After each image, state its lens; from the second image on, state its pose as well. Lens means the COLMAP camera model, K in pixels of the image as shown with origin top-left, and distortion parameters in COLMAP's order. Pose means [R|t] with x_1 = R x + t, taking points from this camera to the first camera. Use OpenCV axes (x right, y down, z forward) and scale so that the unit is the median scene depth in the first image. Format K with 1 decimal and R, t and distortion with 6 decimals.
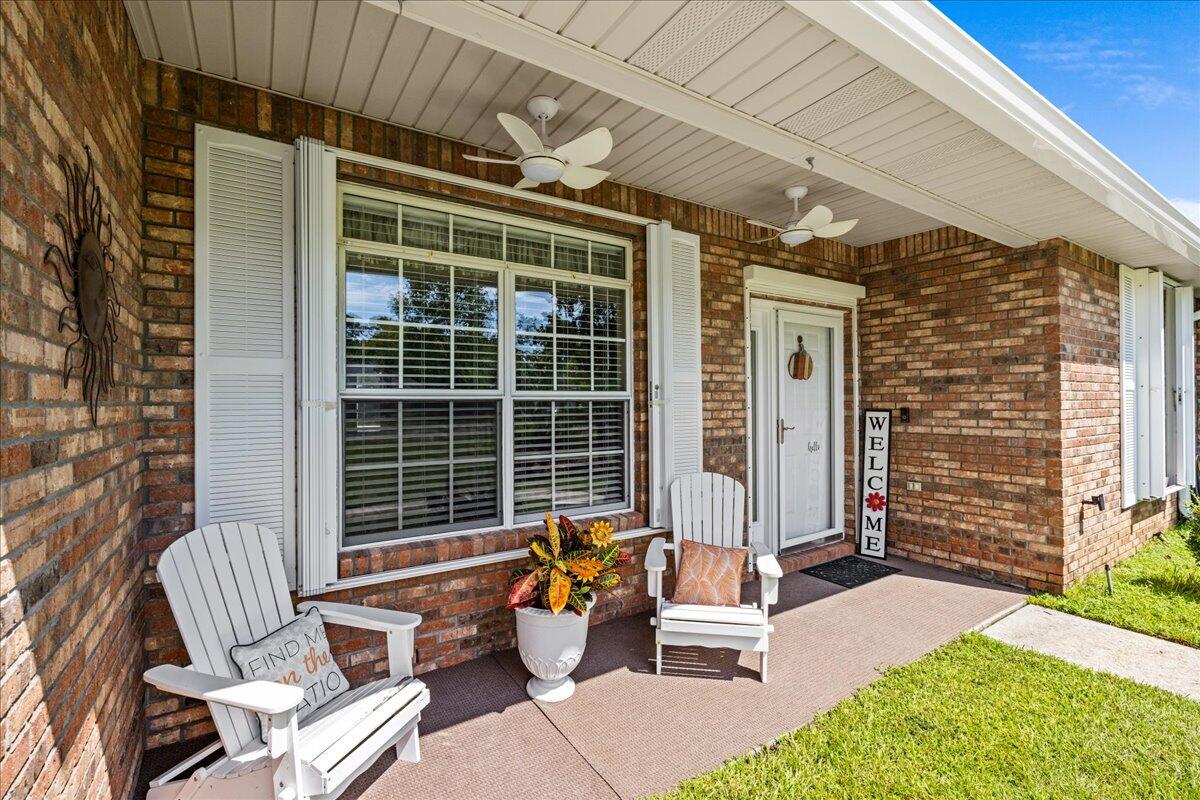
lens RADIAL K [[508.3, 0, 581.3], [0, 508.3, 400.6], [0, 0, 1]] dist [0.001117, 0.001491]
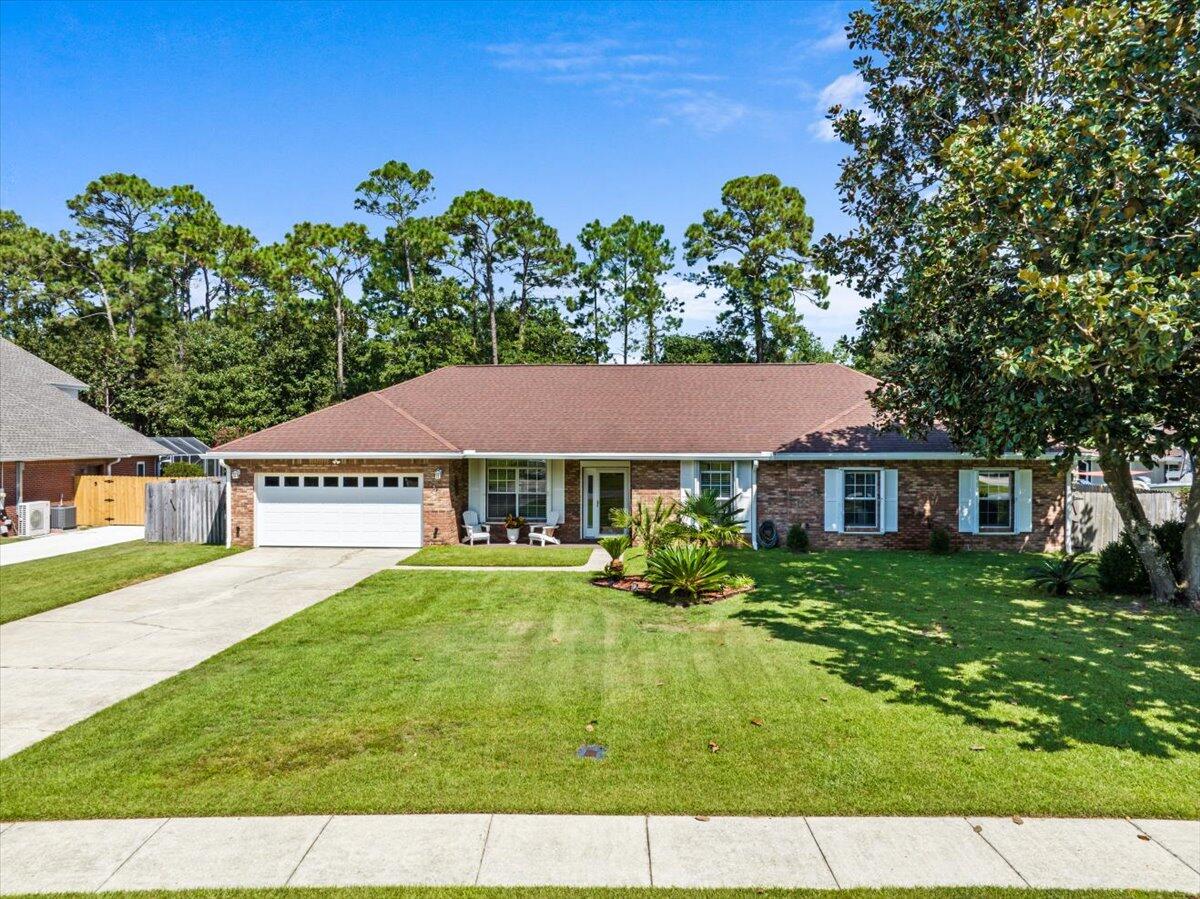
lens RADIAL K [[841.1, 0, 590.1], [0, 841.1, 449.5], [0, 0, 1]] dist [-0.033053, 0.001827]
pose [[0.809265, 0.013464, -0.587289, 6.360456], [-0.005692, 0.999870, 0.015079, -0.682900], [0.587416, -0.008860, 0.809237, -6.353637]]
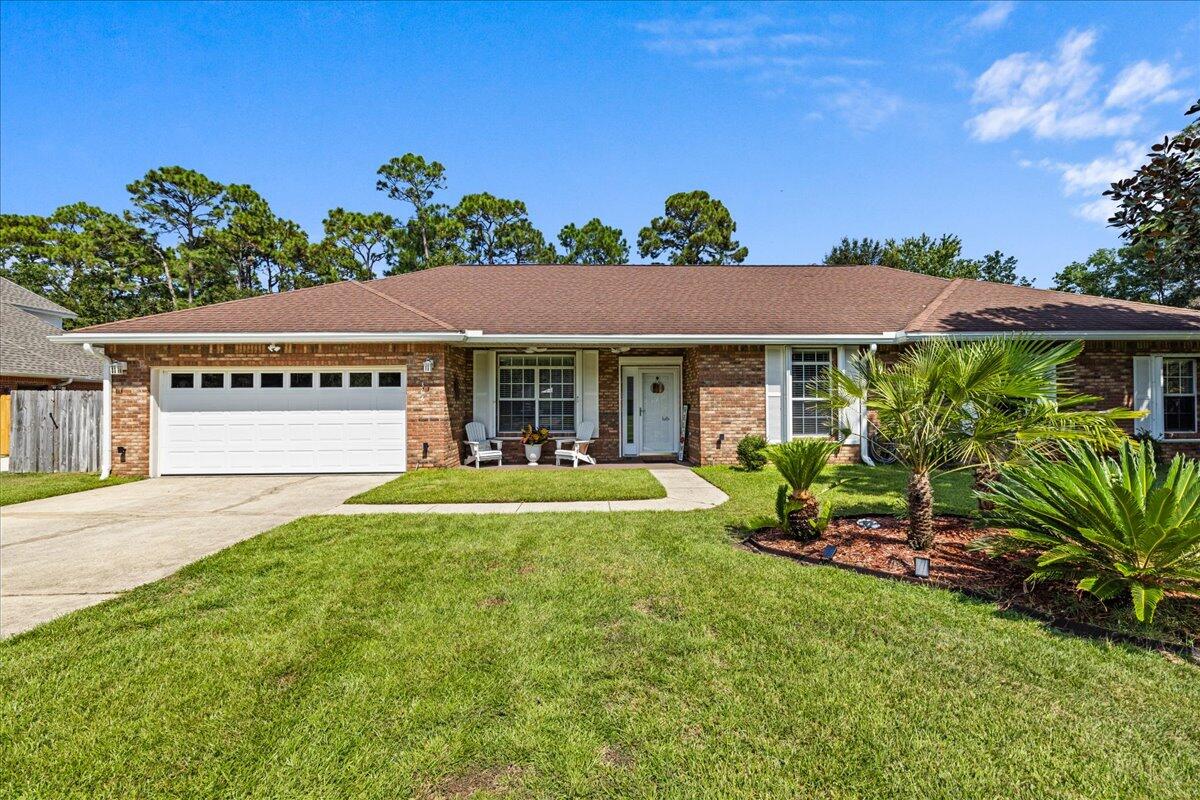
lens RADIAL K [[508.3, 0, 600.5], [0, 508.3, 397.8], [0, 0, 1]] dist [0.001117, 0.001491]
pose [[0.862587, -0.004305, -0.505890, 2.708618], [-0.000301, 0.999959, -0.009024, 0.013672], [0.505908, 0.007936, 0.862551, -2.568585]]
